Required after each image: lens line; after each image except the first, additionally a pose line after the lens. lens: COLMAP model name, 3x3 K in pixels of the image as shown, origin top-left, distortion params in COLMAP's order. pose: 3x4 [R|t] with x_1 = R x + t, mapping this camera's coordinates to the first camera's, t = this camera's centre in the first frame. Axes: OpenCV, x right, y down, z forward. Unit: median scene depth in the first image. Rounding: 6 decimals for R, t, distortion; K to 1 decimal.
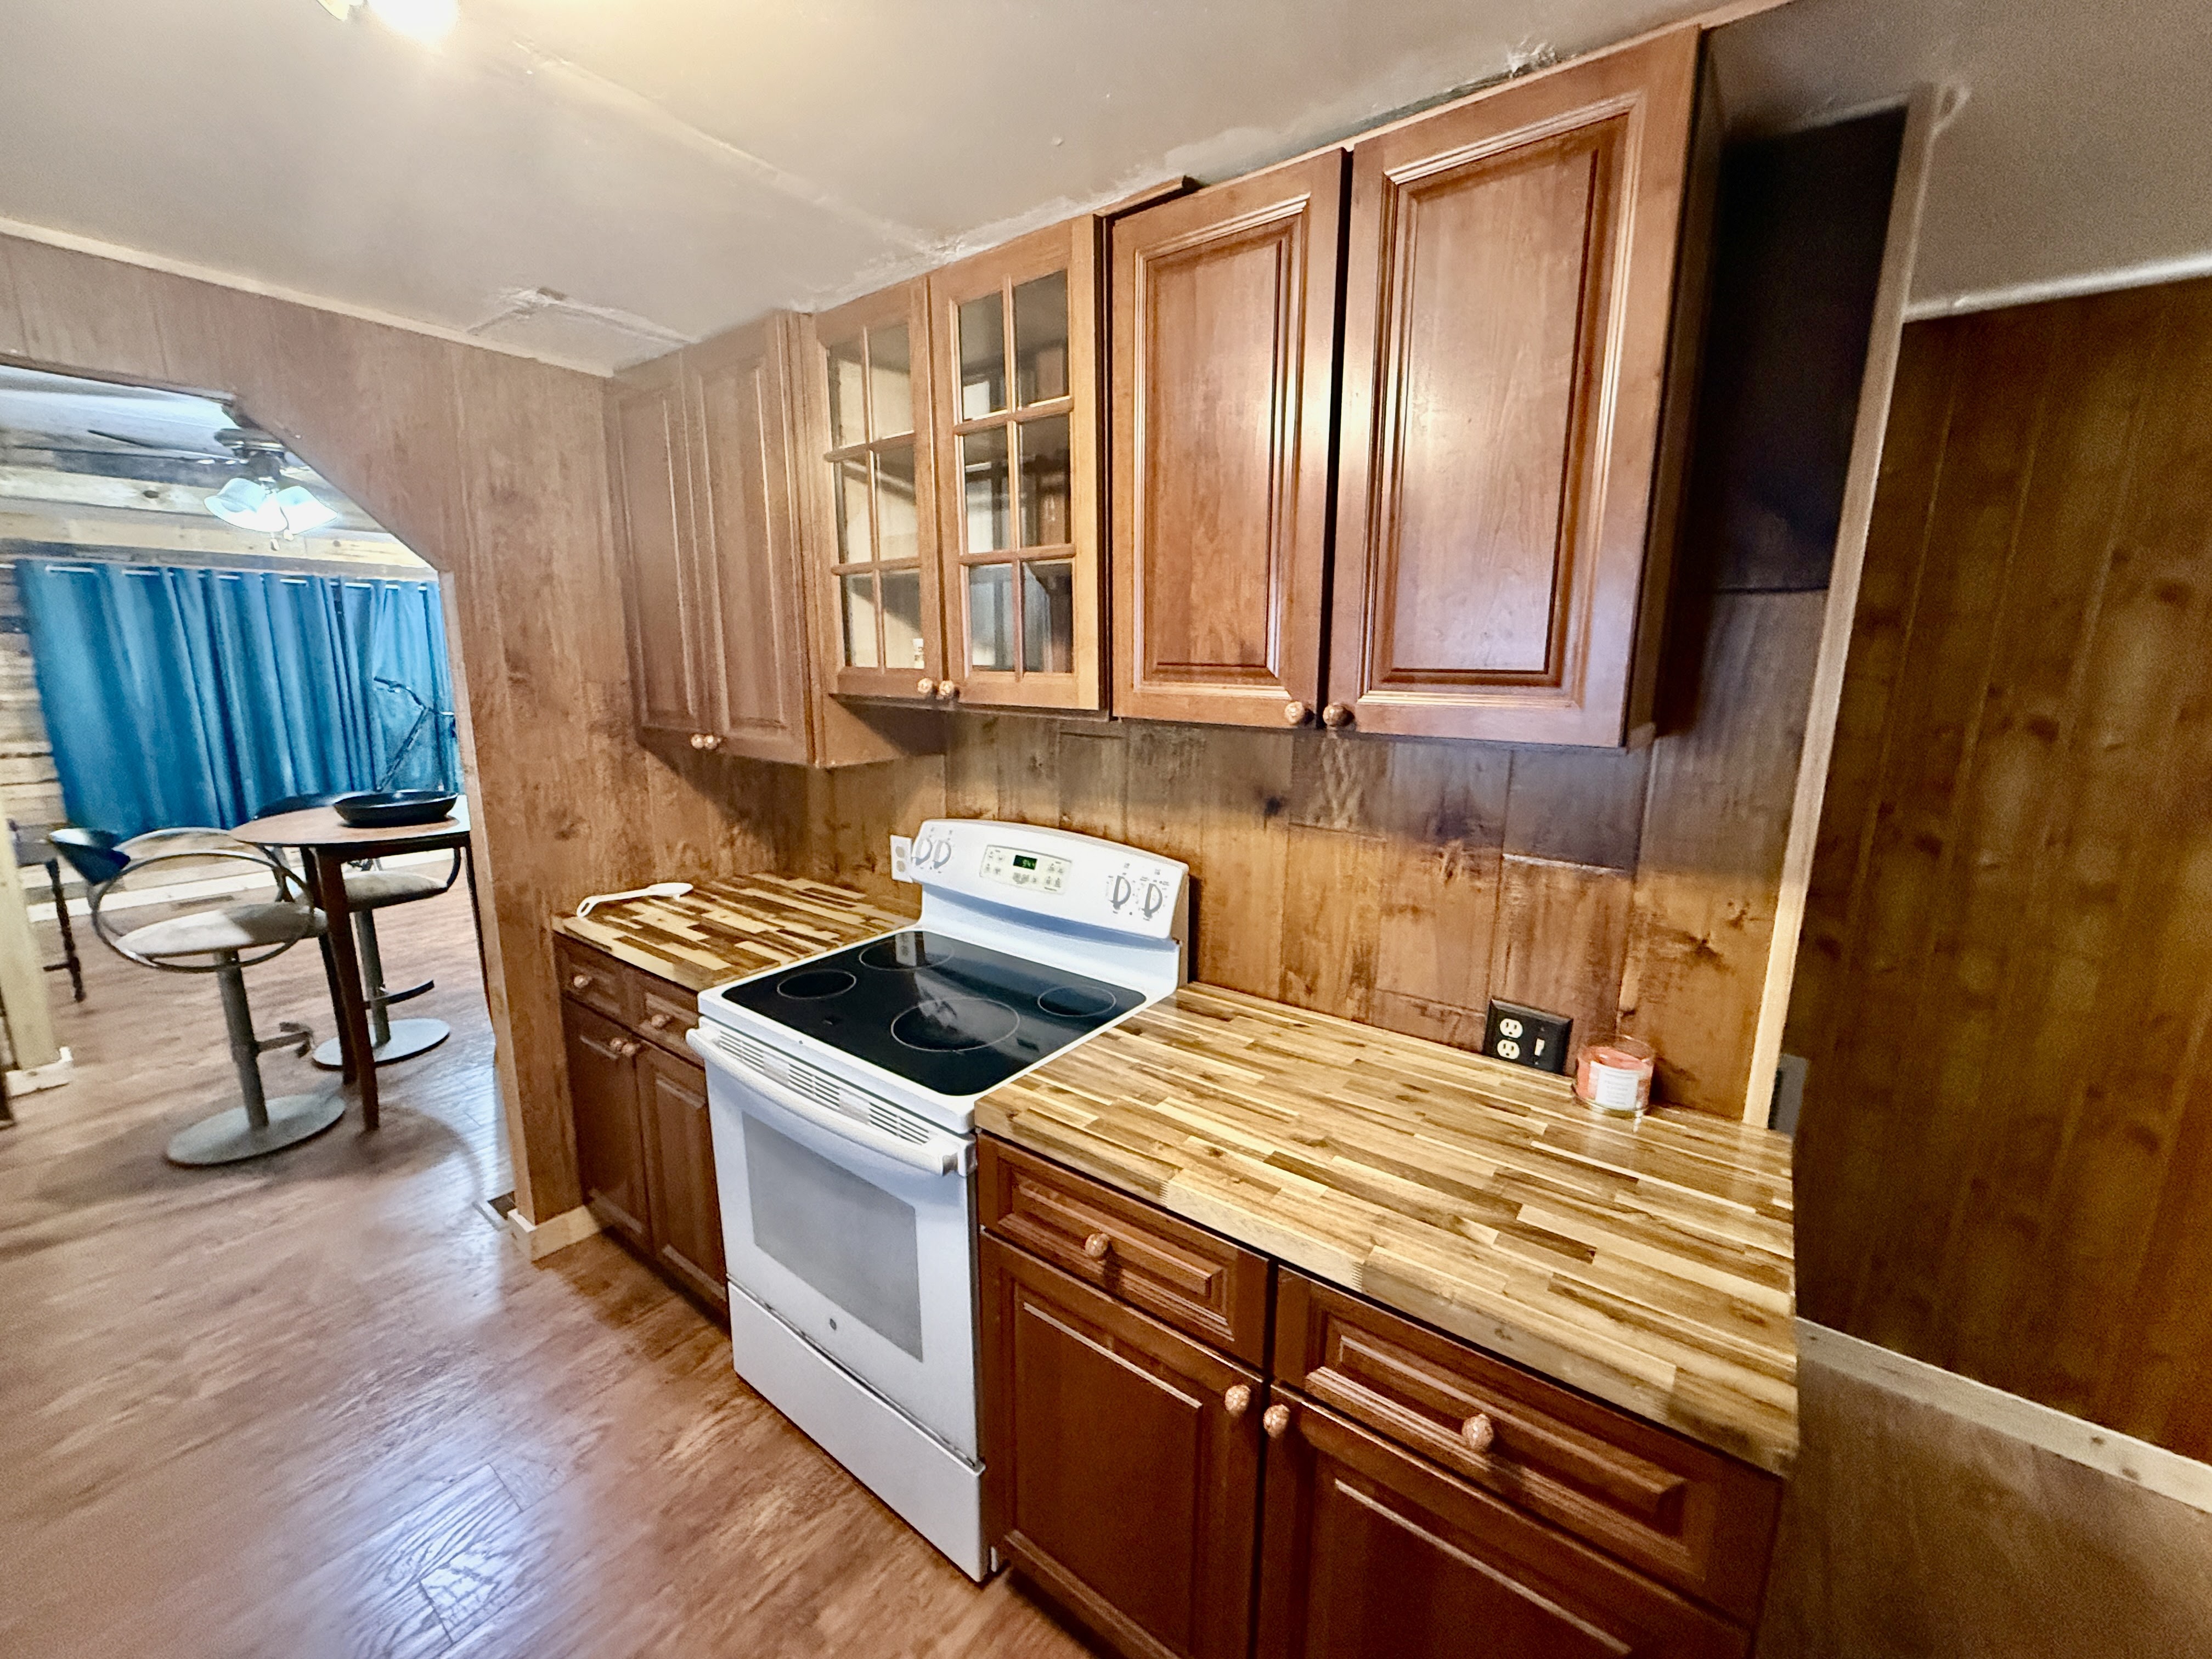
lens RADIAL K [[884.4, 0, 1107.0], [0, 884.4, 829.0], [0, 0, 1]] dist [0.000599, 0.000022]
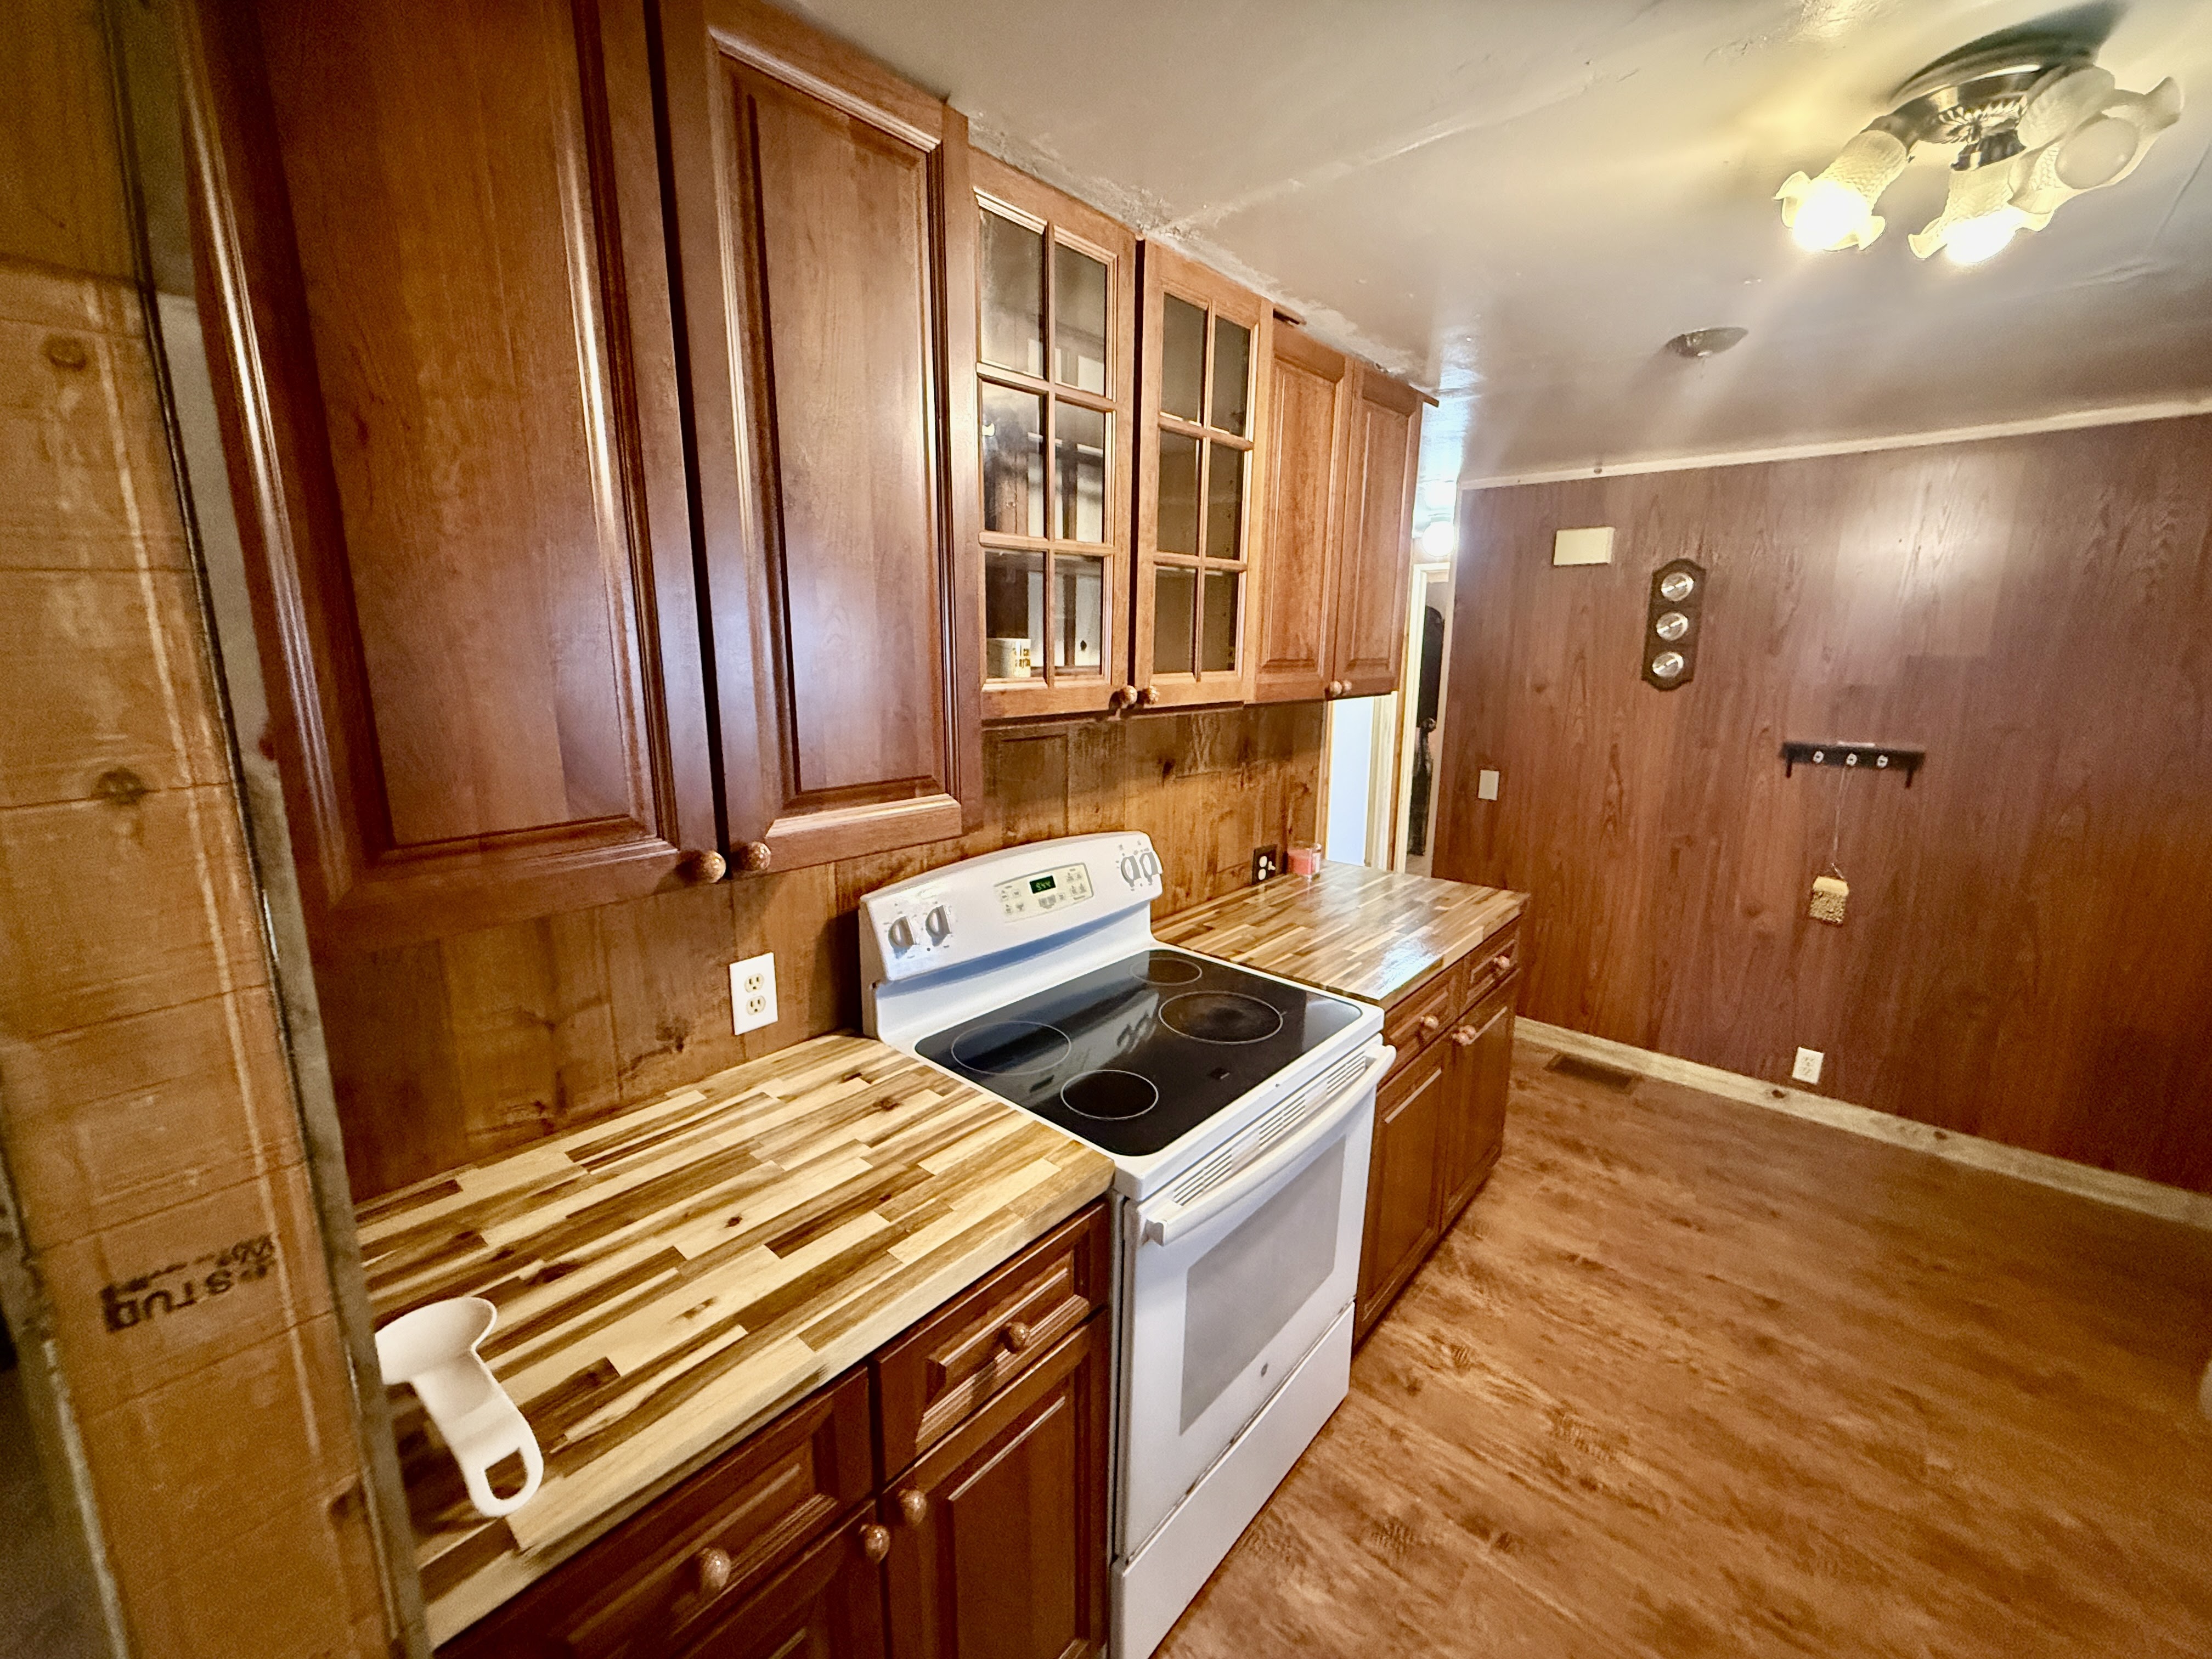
lens RADIAL K [[884.4, 0, 1117.6], [0, 884.4, 829.4], [0, 0, 1]] dist [0.000599, 0.000022]
pose [[0.076550, -0.215593, 0.973478, -1.027788], [0.189249, 0.961736, 0.198111, -0.195171], [-0.978941, 0.169064, 0.114422, 0.872312]]
